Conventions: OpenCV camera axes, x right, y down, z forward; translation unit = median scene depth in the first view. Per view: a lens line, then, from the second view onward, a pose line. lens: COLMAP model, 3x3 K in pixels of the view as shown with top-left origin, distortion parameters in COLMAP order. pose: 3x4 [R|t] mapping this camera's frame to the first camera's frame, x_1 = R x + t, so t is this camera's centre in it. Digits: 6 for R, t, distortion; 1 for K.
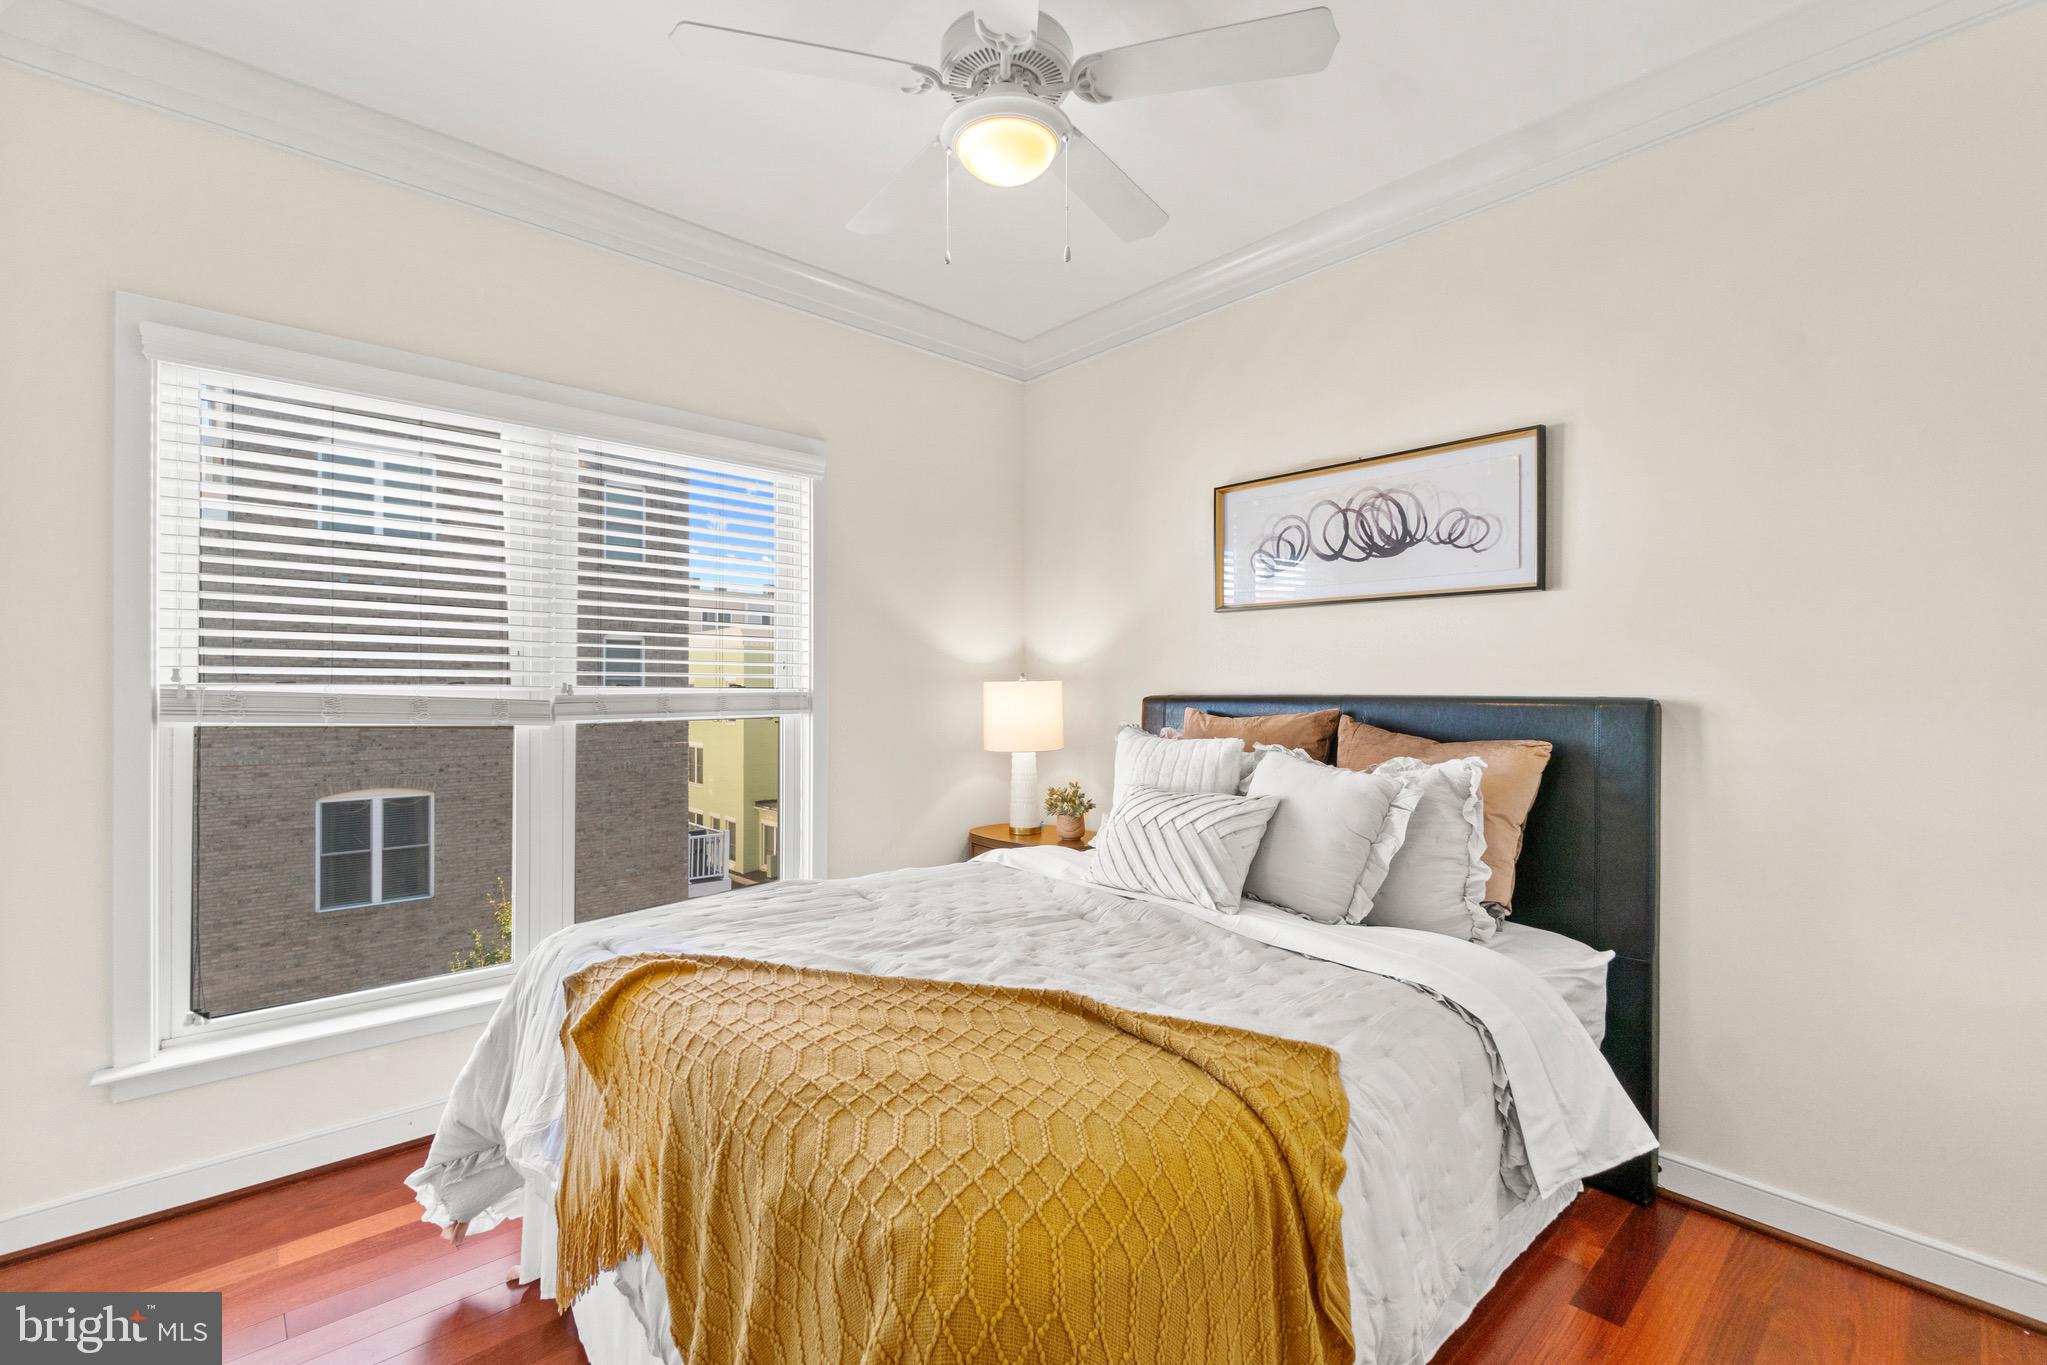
lens RADIAL K [[891.9, 0, 1023.5], [0, 891.9, 682.5], [0, 0, 1]] dist [0.006776, 0.000243]
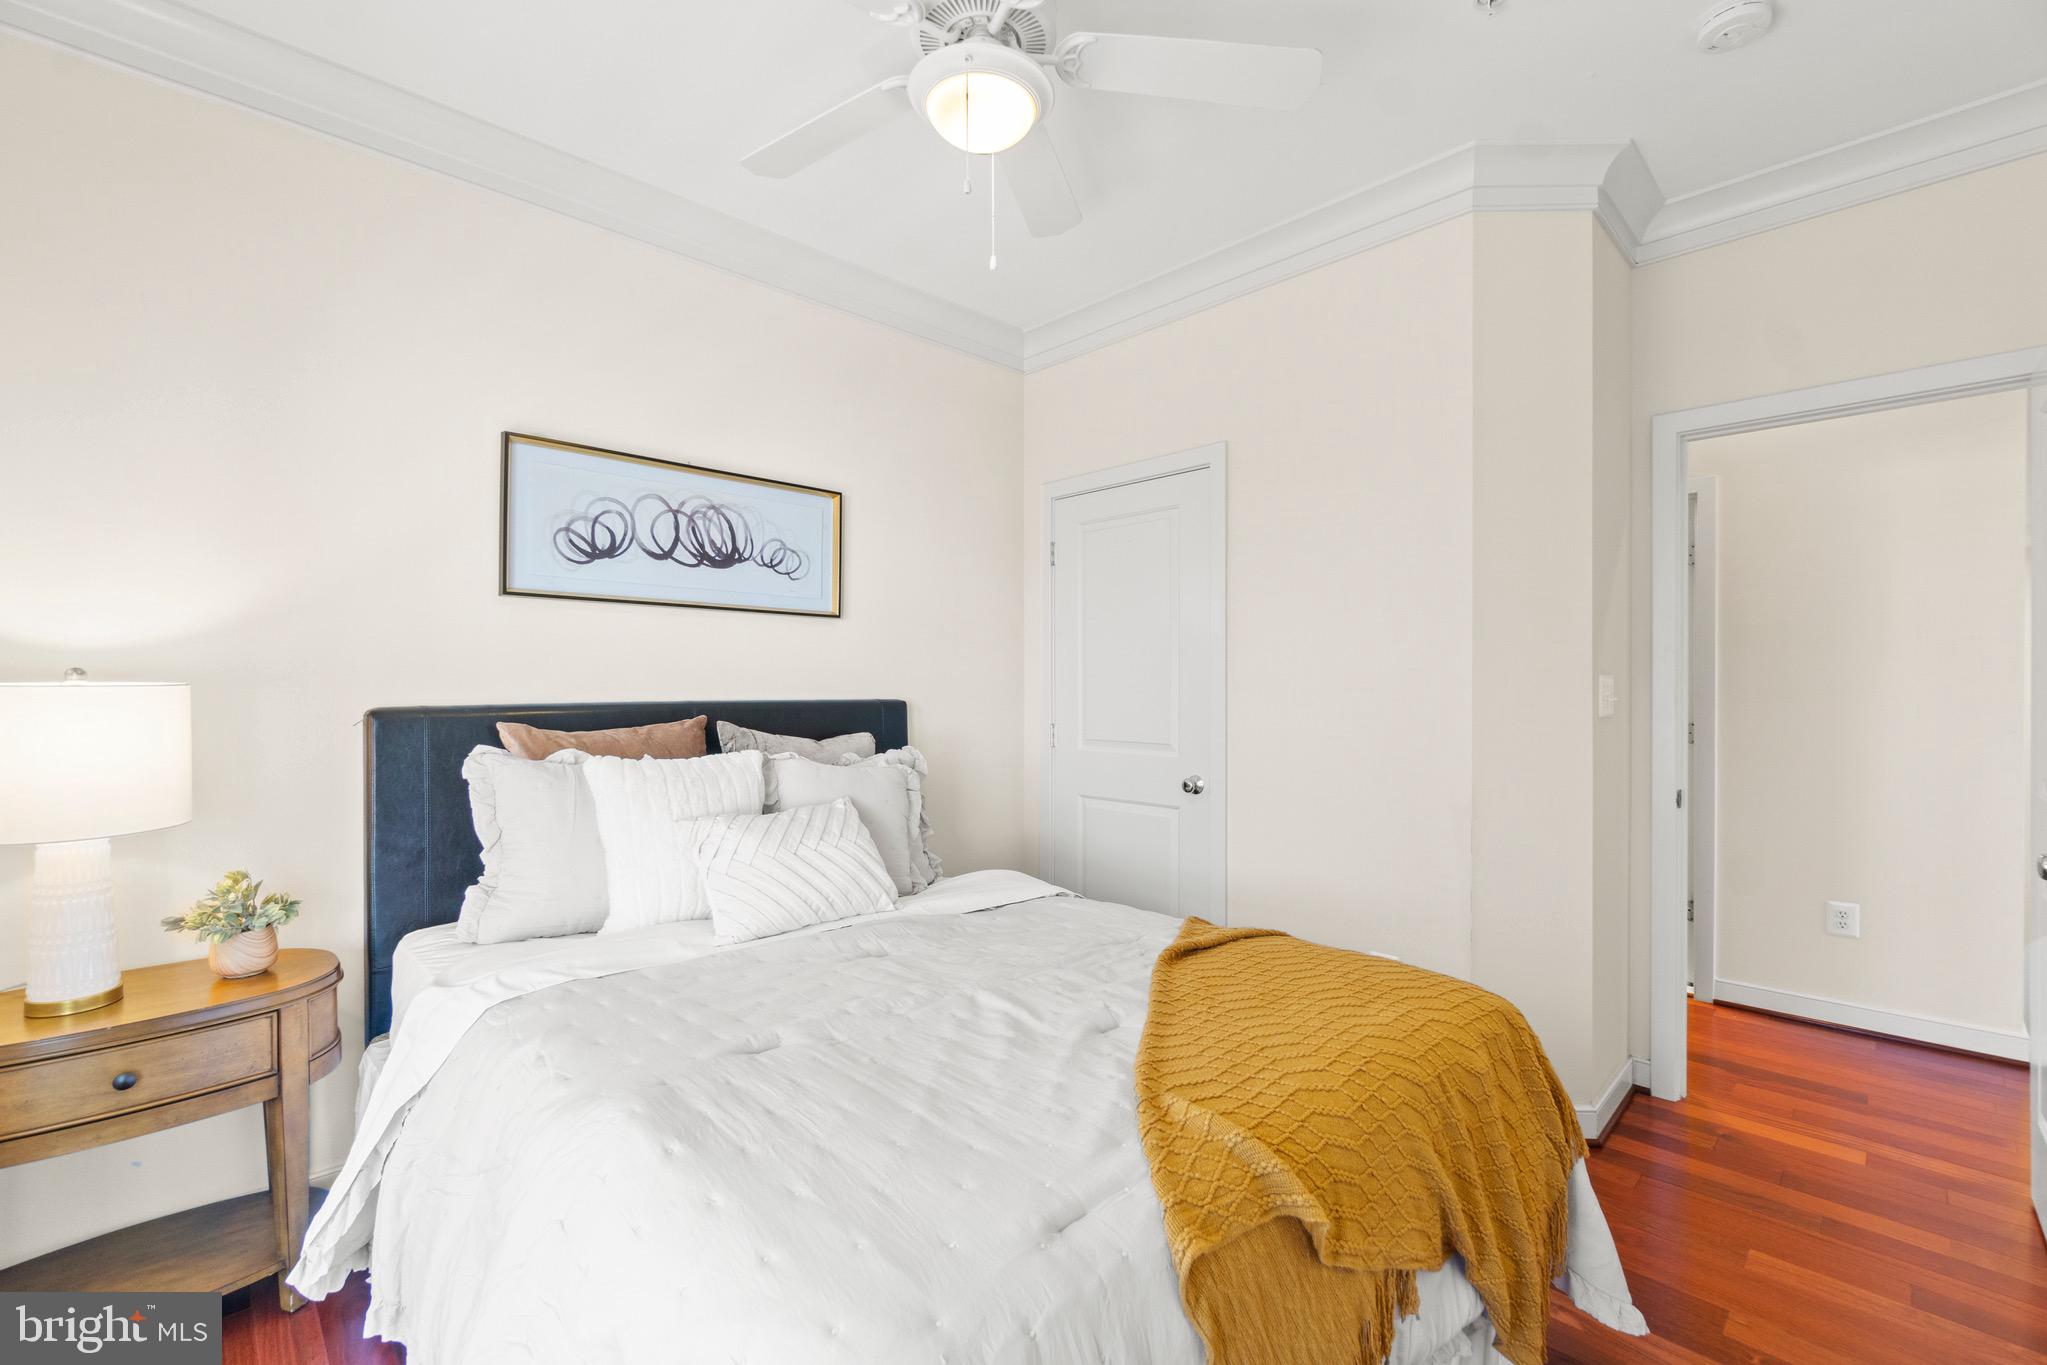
lens RADIAL K [[891.9, 0, 1023.5], [0, 891.9, 682.5], [0, 0, 1]] dist [0.006776, 0.000243]
pose [[-0.056737, -0.000145, 0.998389, -0.647205], [-0.004575, 0.999990, -0.000115, -0.009455], [-0.998379, -0.004574, -0.056737, 0.702089]]
